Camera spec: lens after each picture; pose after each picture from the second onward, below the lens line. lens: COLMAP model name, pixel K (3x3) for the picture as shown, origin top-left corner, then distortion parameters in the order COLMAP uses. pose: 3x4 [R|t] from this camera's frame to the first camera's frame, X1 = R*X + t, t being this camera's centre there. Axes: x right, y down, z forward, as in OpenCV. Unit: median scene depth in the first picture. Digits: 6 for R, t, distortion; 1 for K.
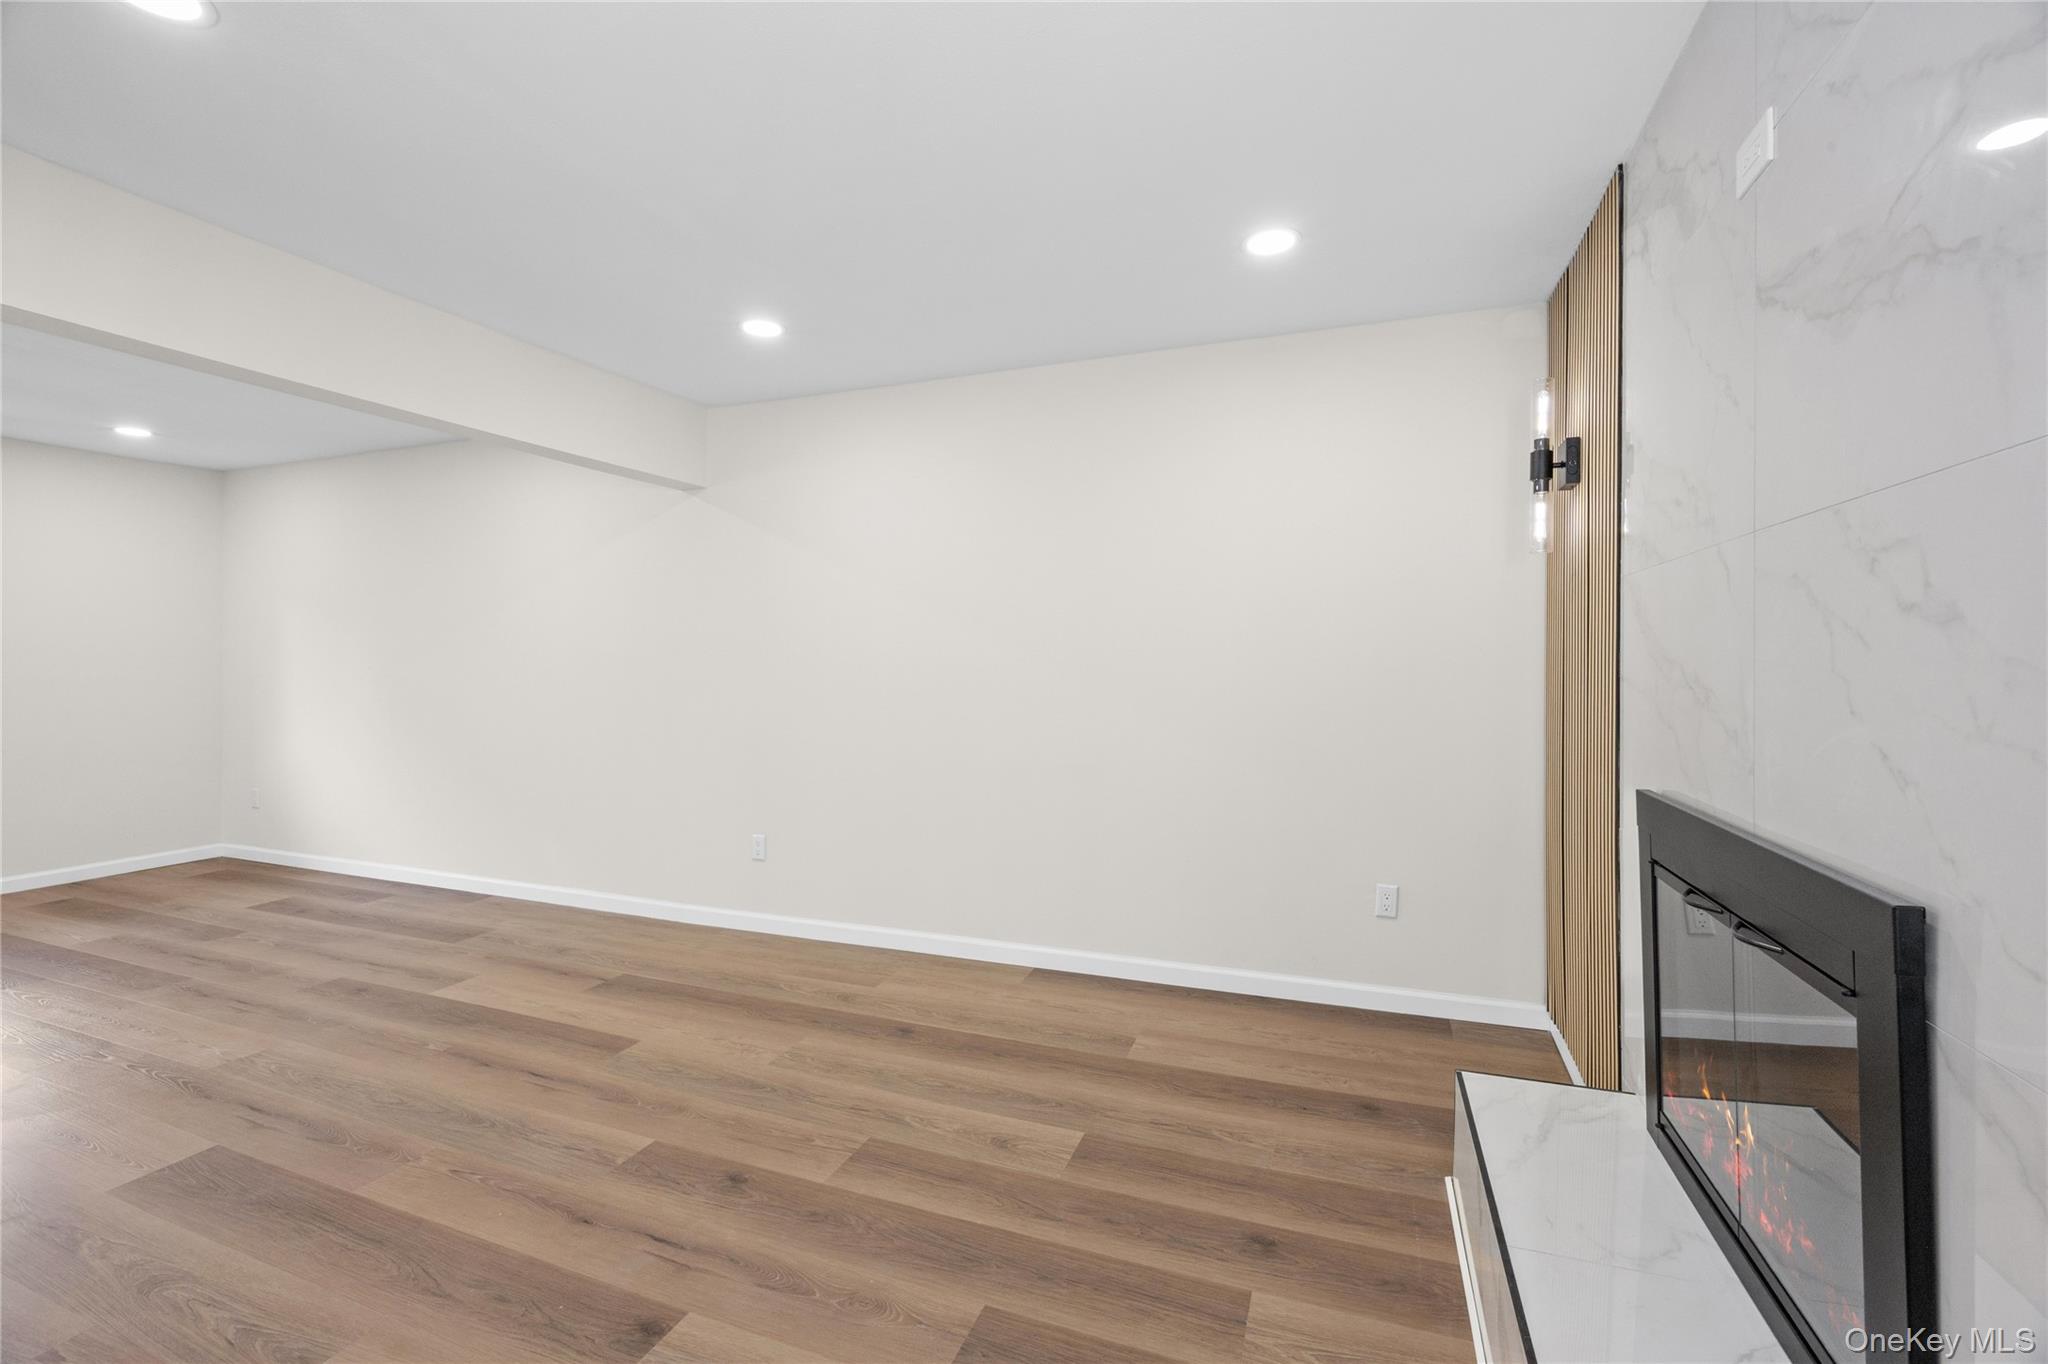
lens RADIAL K [[885.0, 0, 1023.0], [0, 885.0, 668.6], [0, 0, 1]] dist [-0.016639, 0.000666]
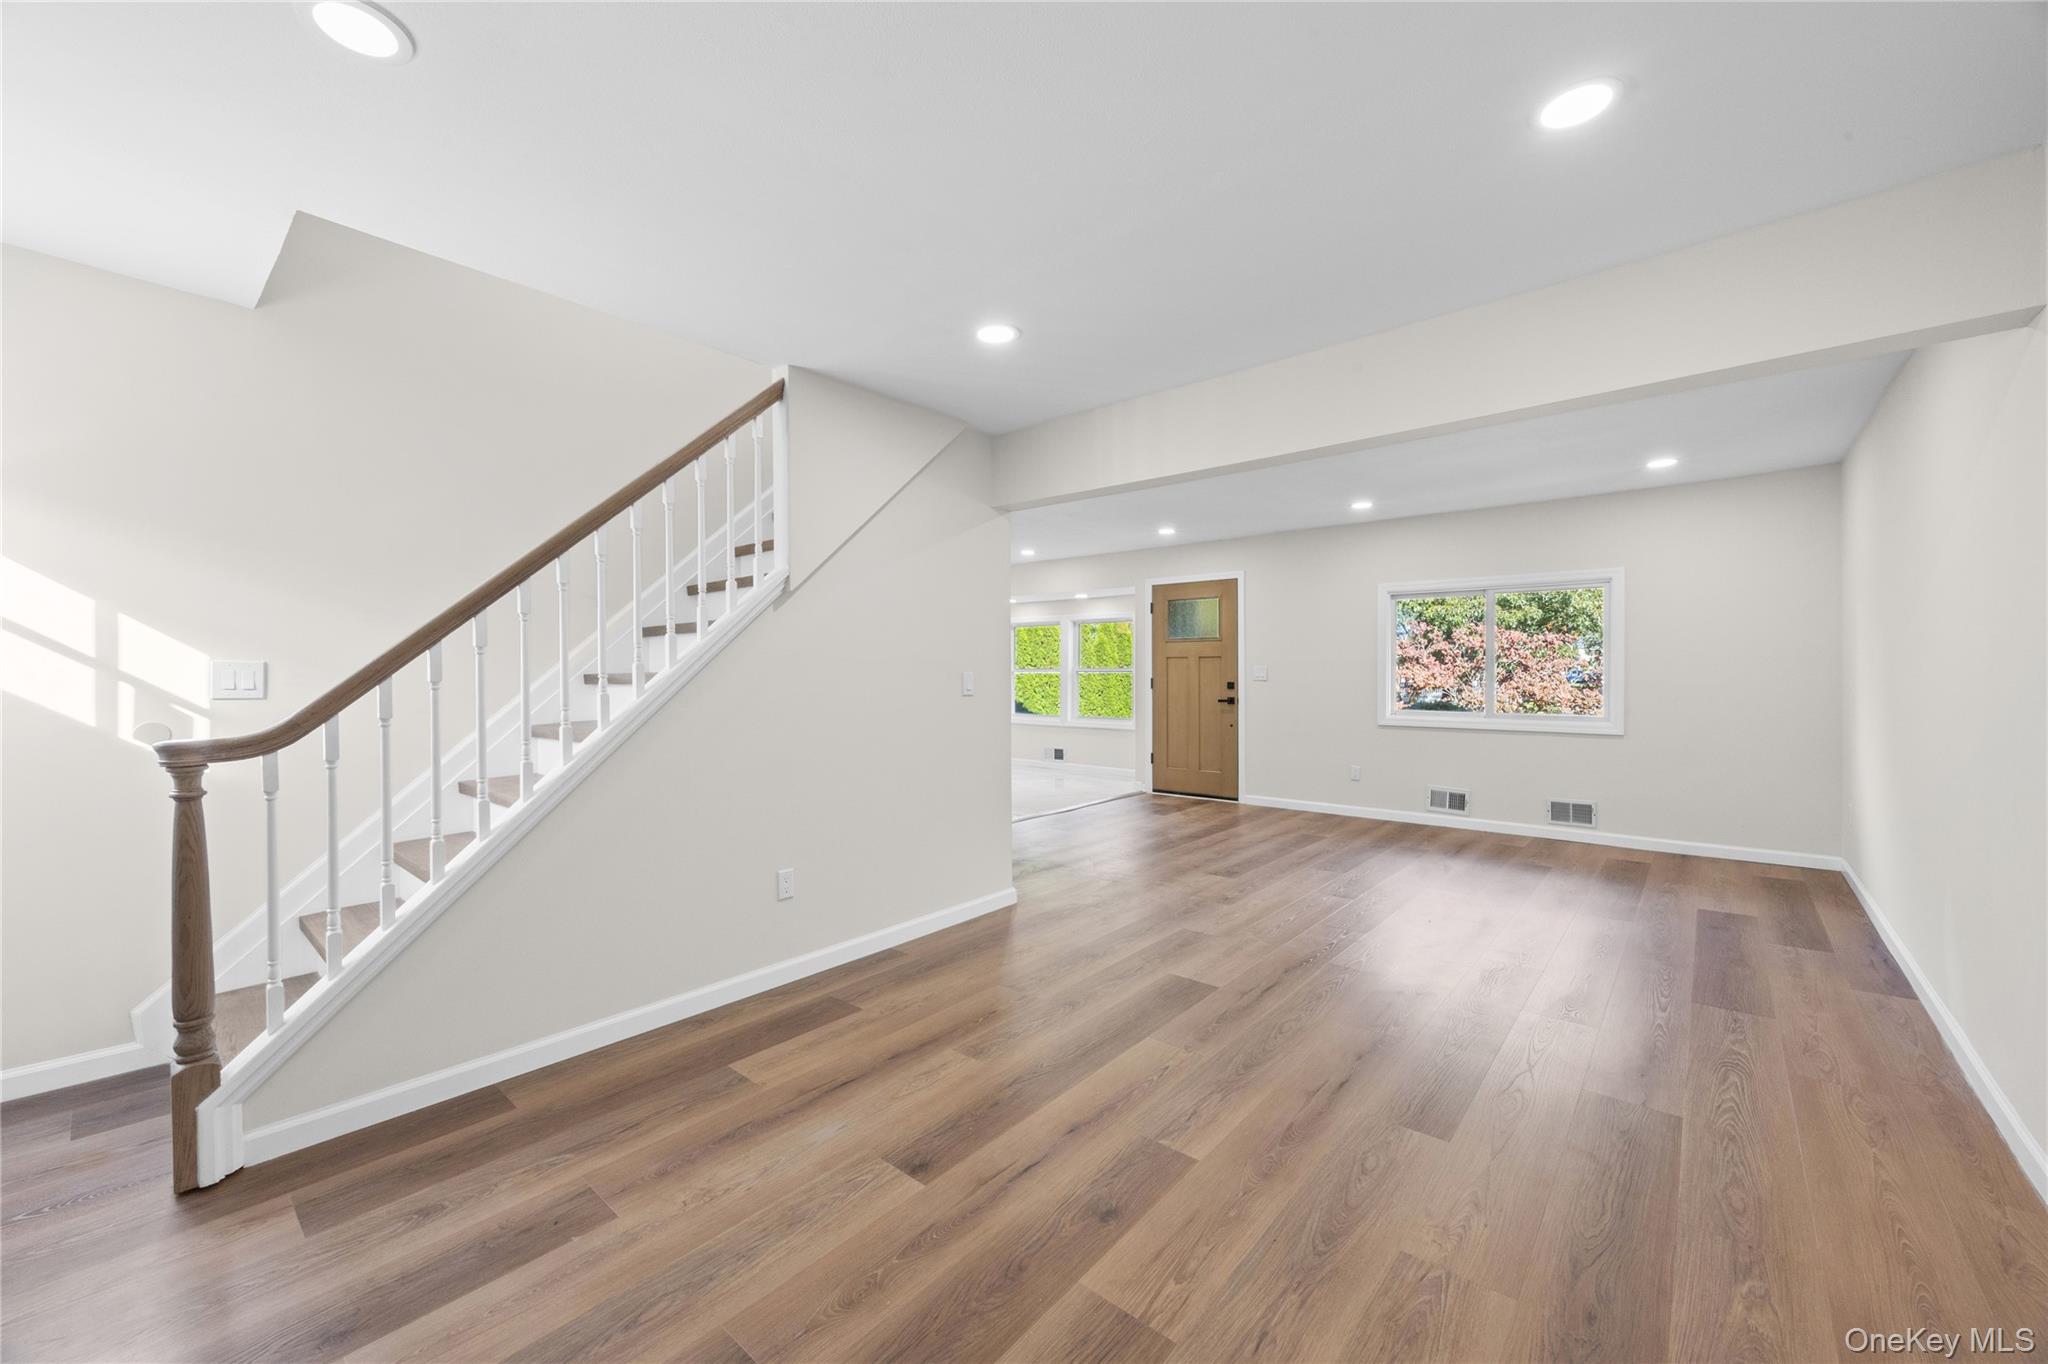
lens RADIAL K [[791.5, 0, 1022.1], [0, 791.5, 676.9], [0, 0, 1]] dist [0.002518, 0.000056]
pose [[-0.347003, 0.005544, -0.937847, 0.367625], [-0.001672, 0.999977, 0.006530, 0.001771], [0.937862, 0.003834, -0.346986, 0.893512]]
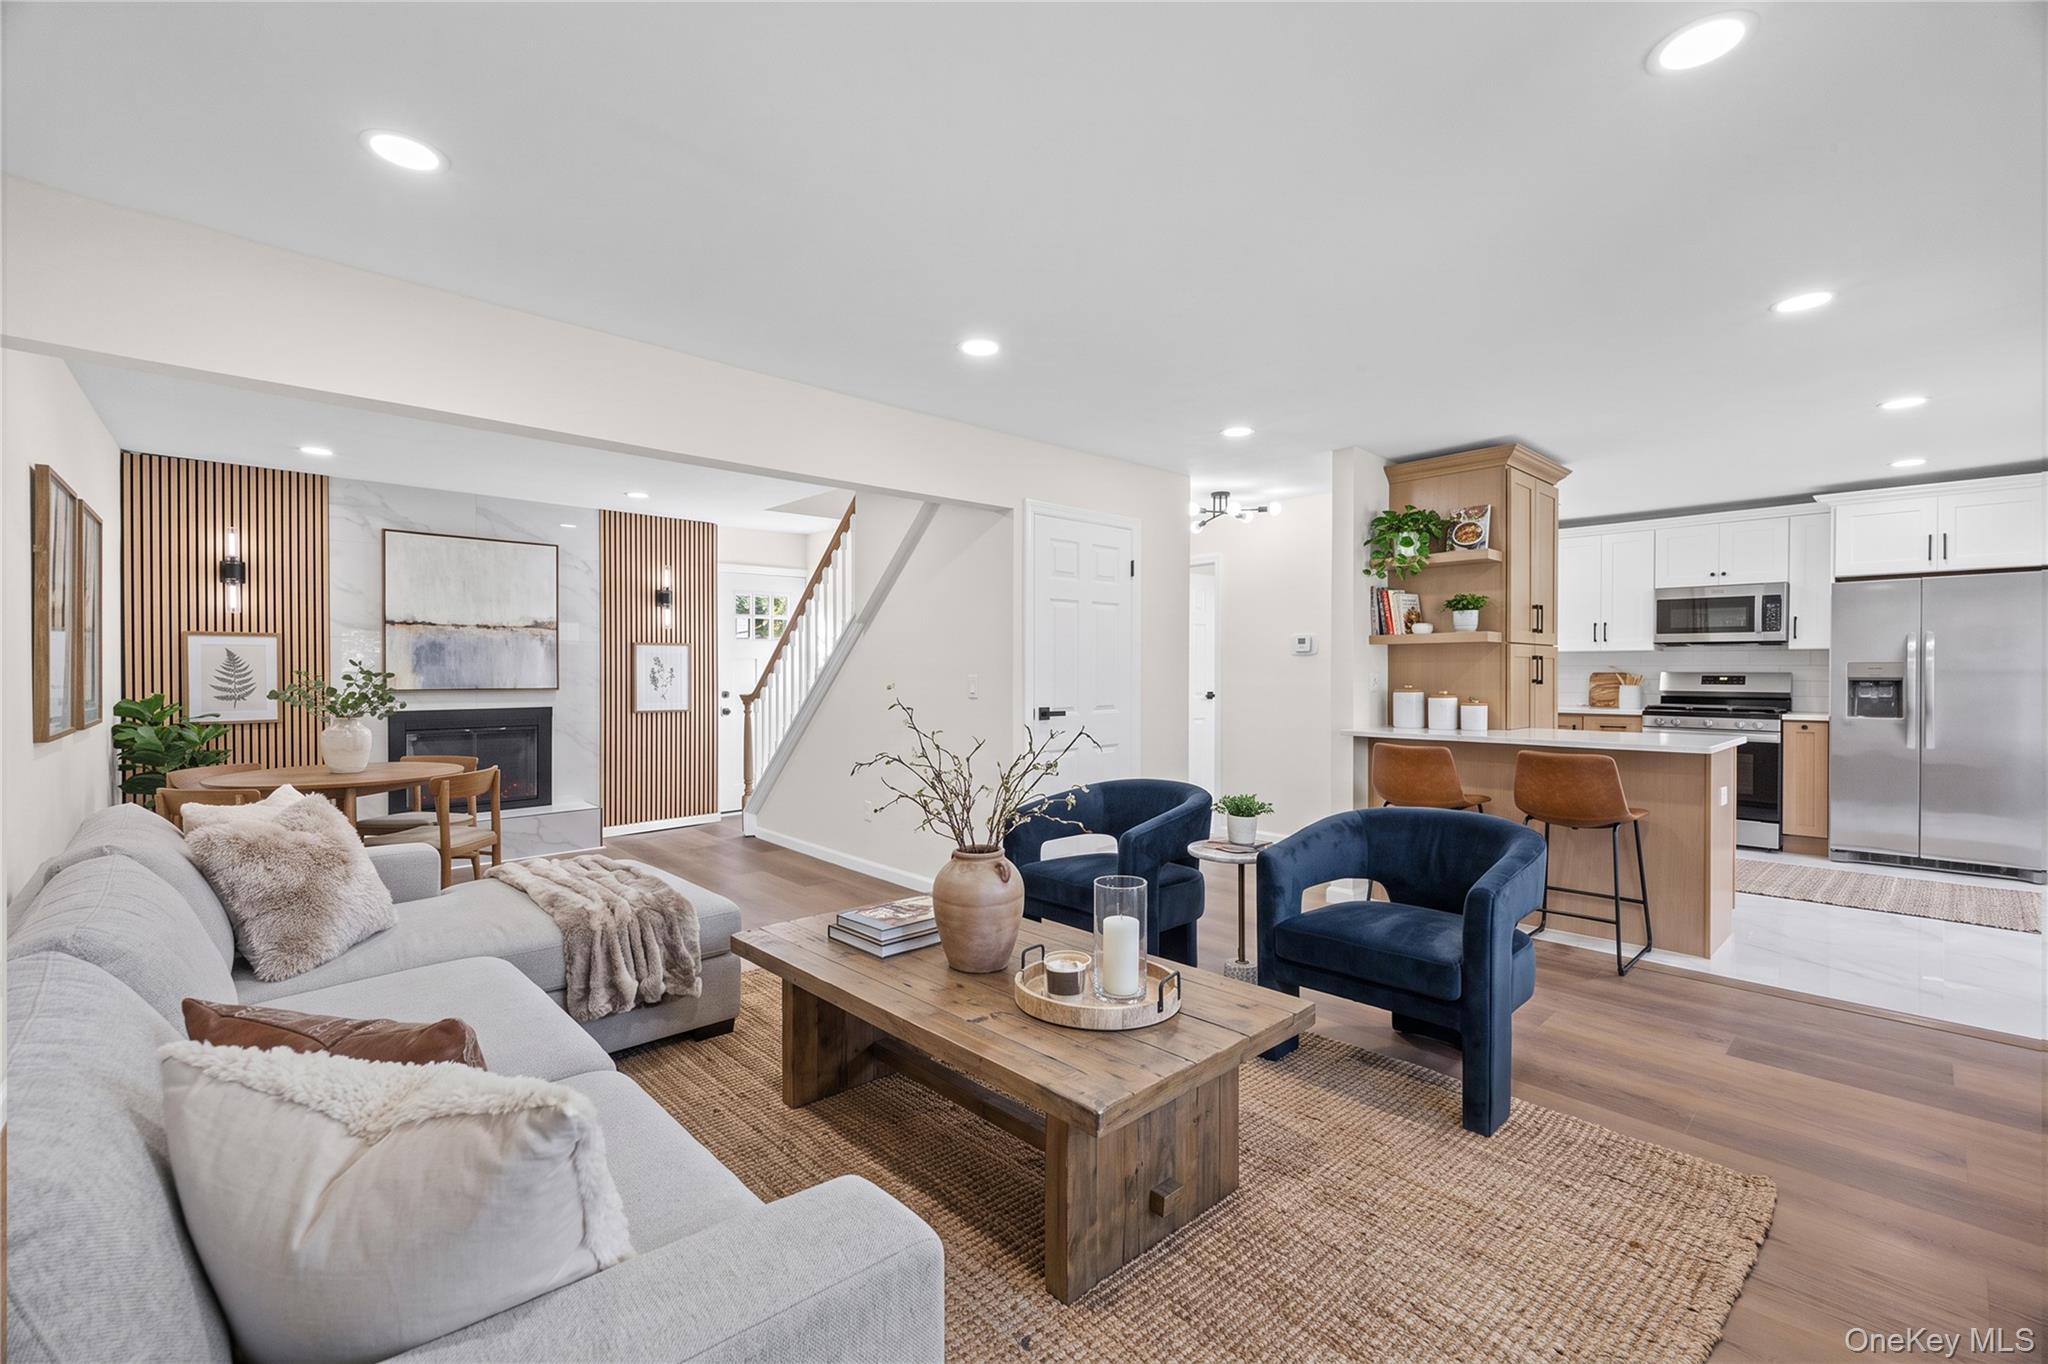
lens RADIAL K [[859.7, 0, 1033.4], [0, 859.7, 675.1], [0, 0, 1]] dist [-0.010327, 0.000154]
pose [[-0.895106, -0.006220, 0.445811, -1.701939], [-0.001303, 0.999935, 0.011336, -0.015997], [-0.445852, 0.009566, -0.895056, 1.704153]]
